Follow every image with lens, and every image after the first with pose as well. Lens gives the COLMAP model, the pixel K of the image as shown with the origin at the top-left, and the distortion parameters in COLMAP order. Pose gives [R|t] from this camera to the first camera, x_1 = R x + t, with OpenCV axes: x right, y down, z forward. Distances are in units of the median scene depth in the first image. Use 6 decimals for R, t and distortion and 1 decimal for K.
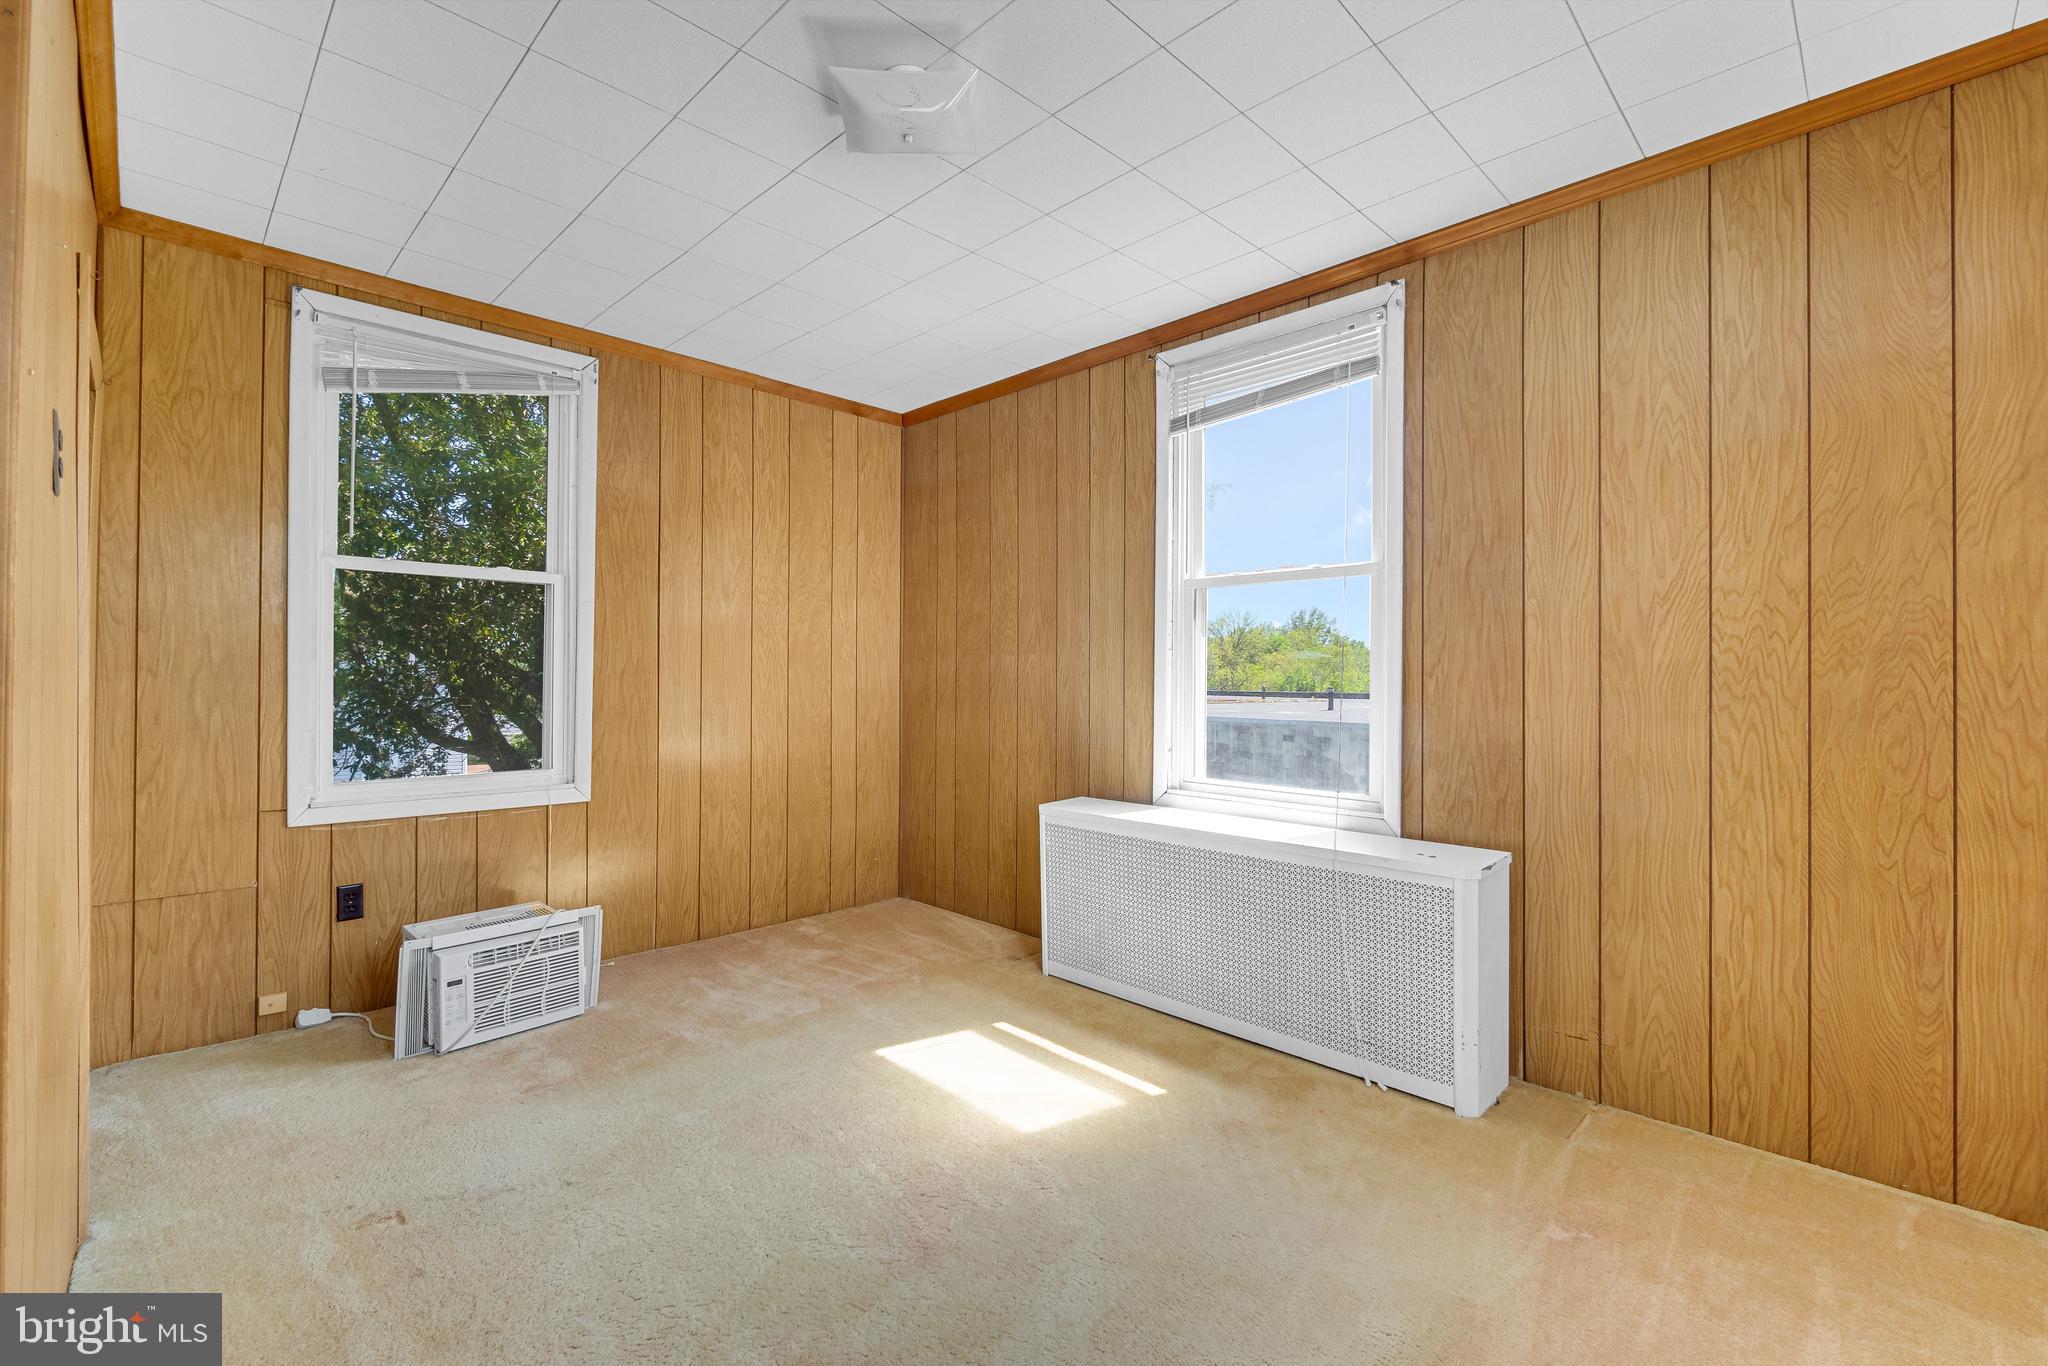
lens RADIAL K [[884.6, 0, 1016.8], [0, 884.6, 670.5], [0, 0, 1]] dist [-0.003296, -0.000175]
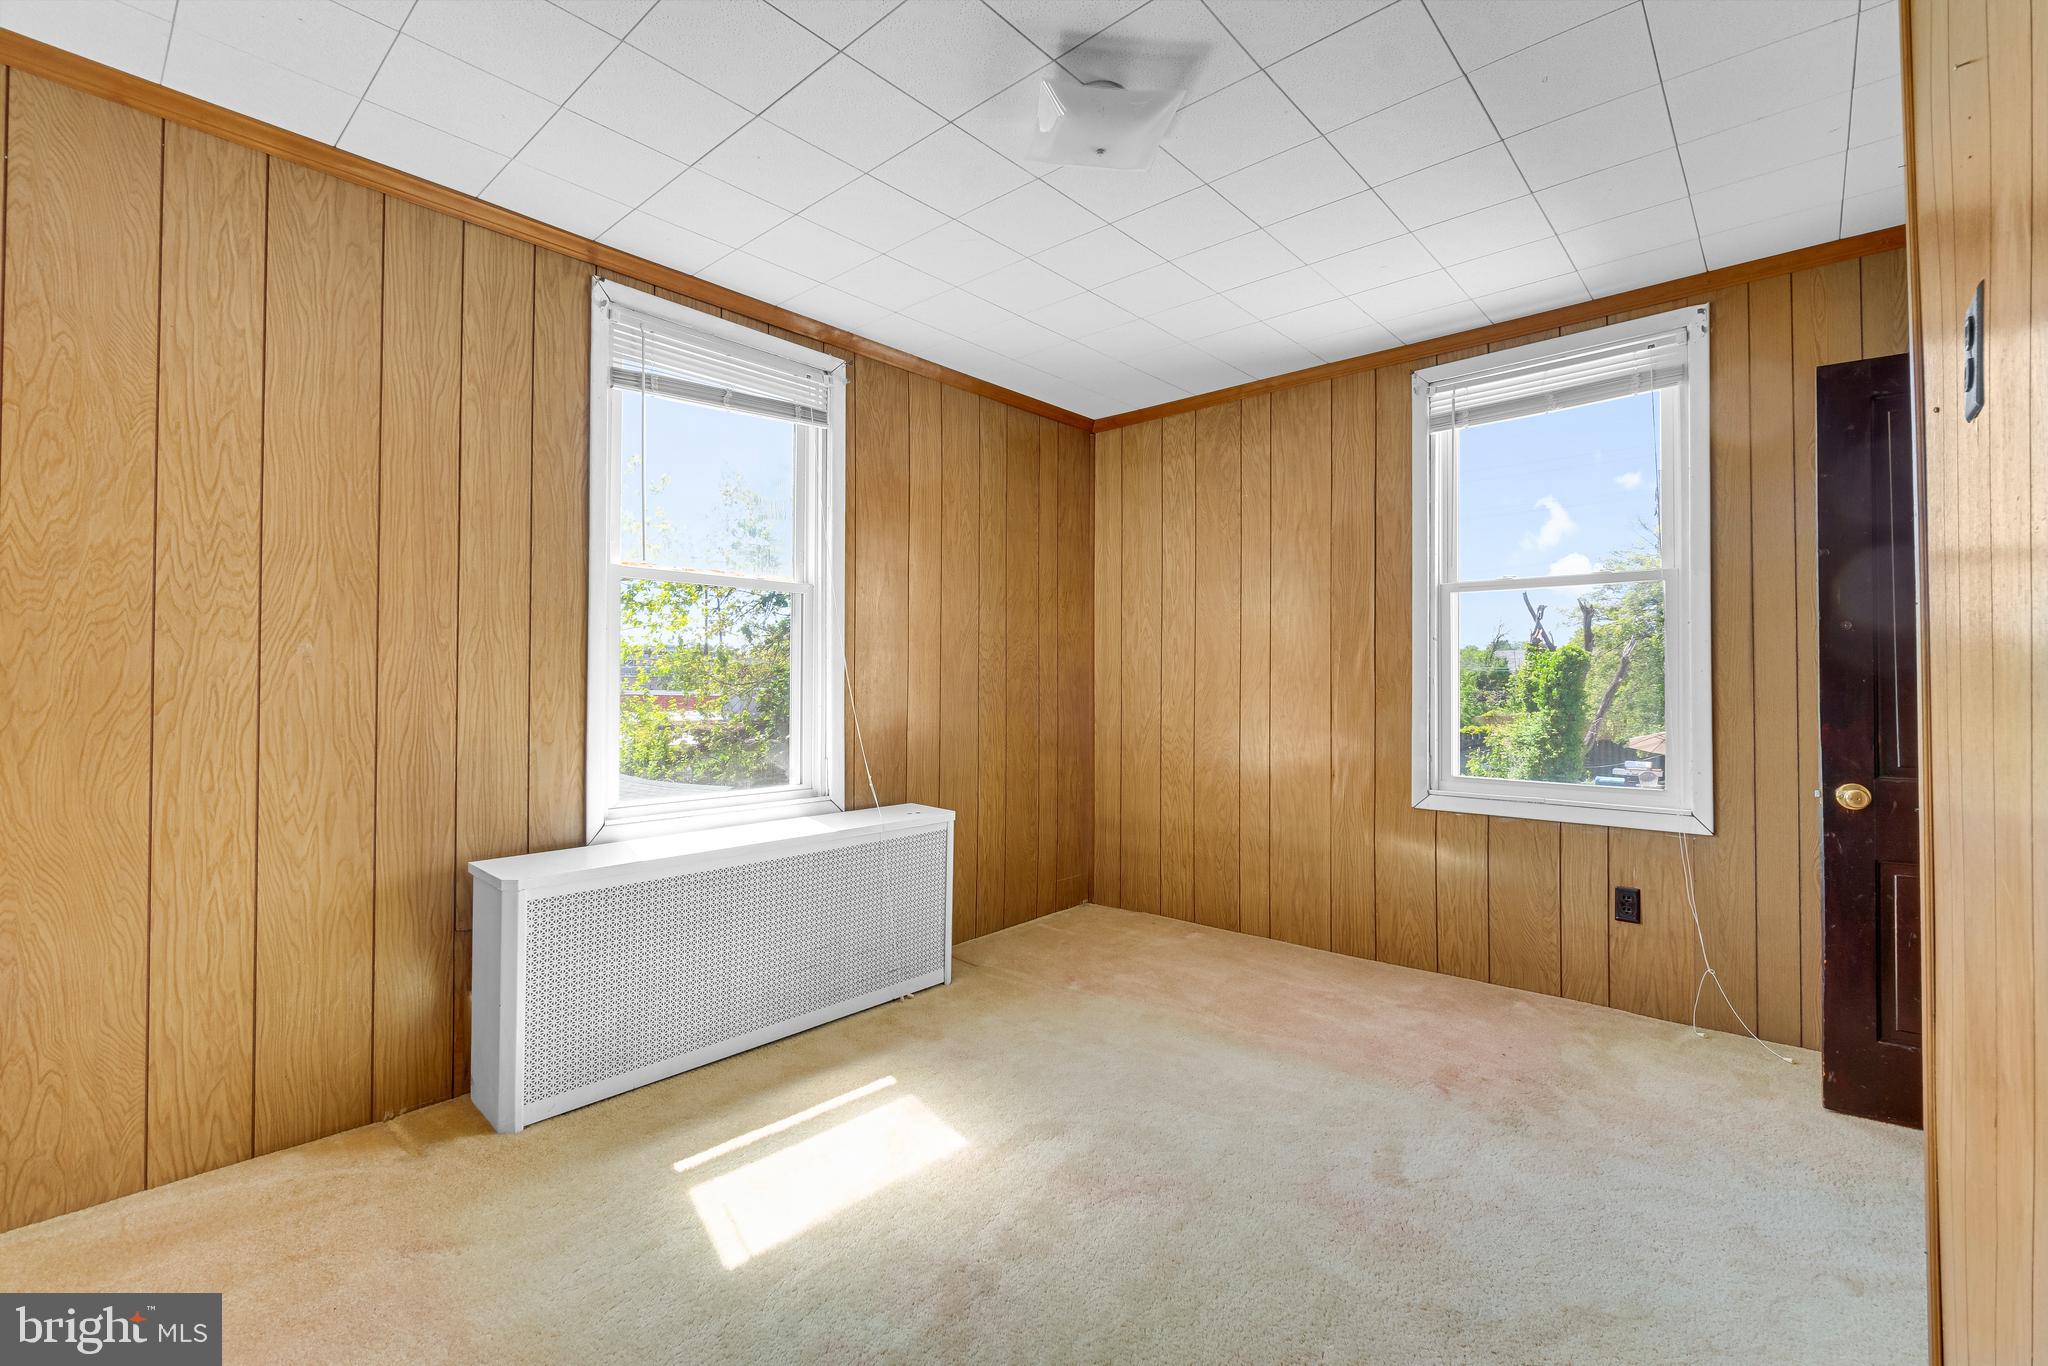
lens RADIAL K [[884.6, 0, 1016.8], [0, 884.6, 670.5], [0, 0, 1]] dist [-0.003296, -0.000175]
pose [[-0.059253, 0.010711, 0.998186, -0.767210], [-0.006404, 0.999918, -0.011110, 0.003409], [-0.998222, -0.007051, -0.059180, 0.783472]]
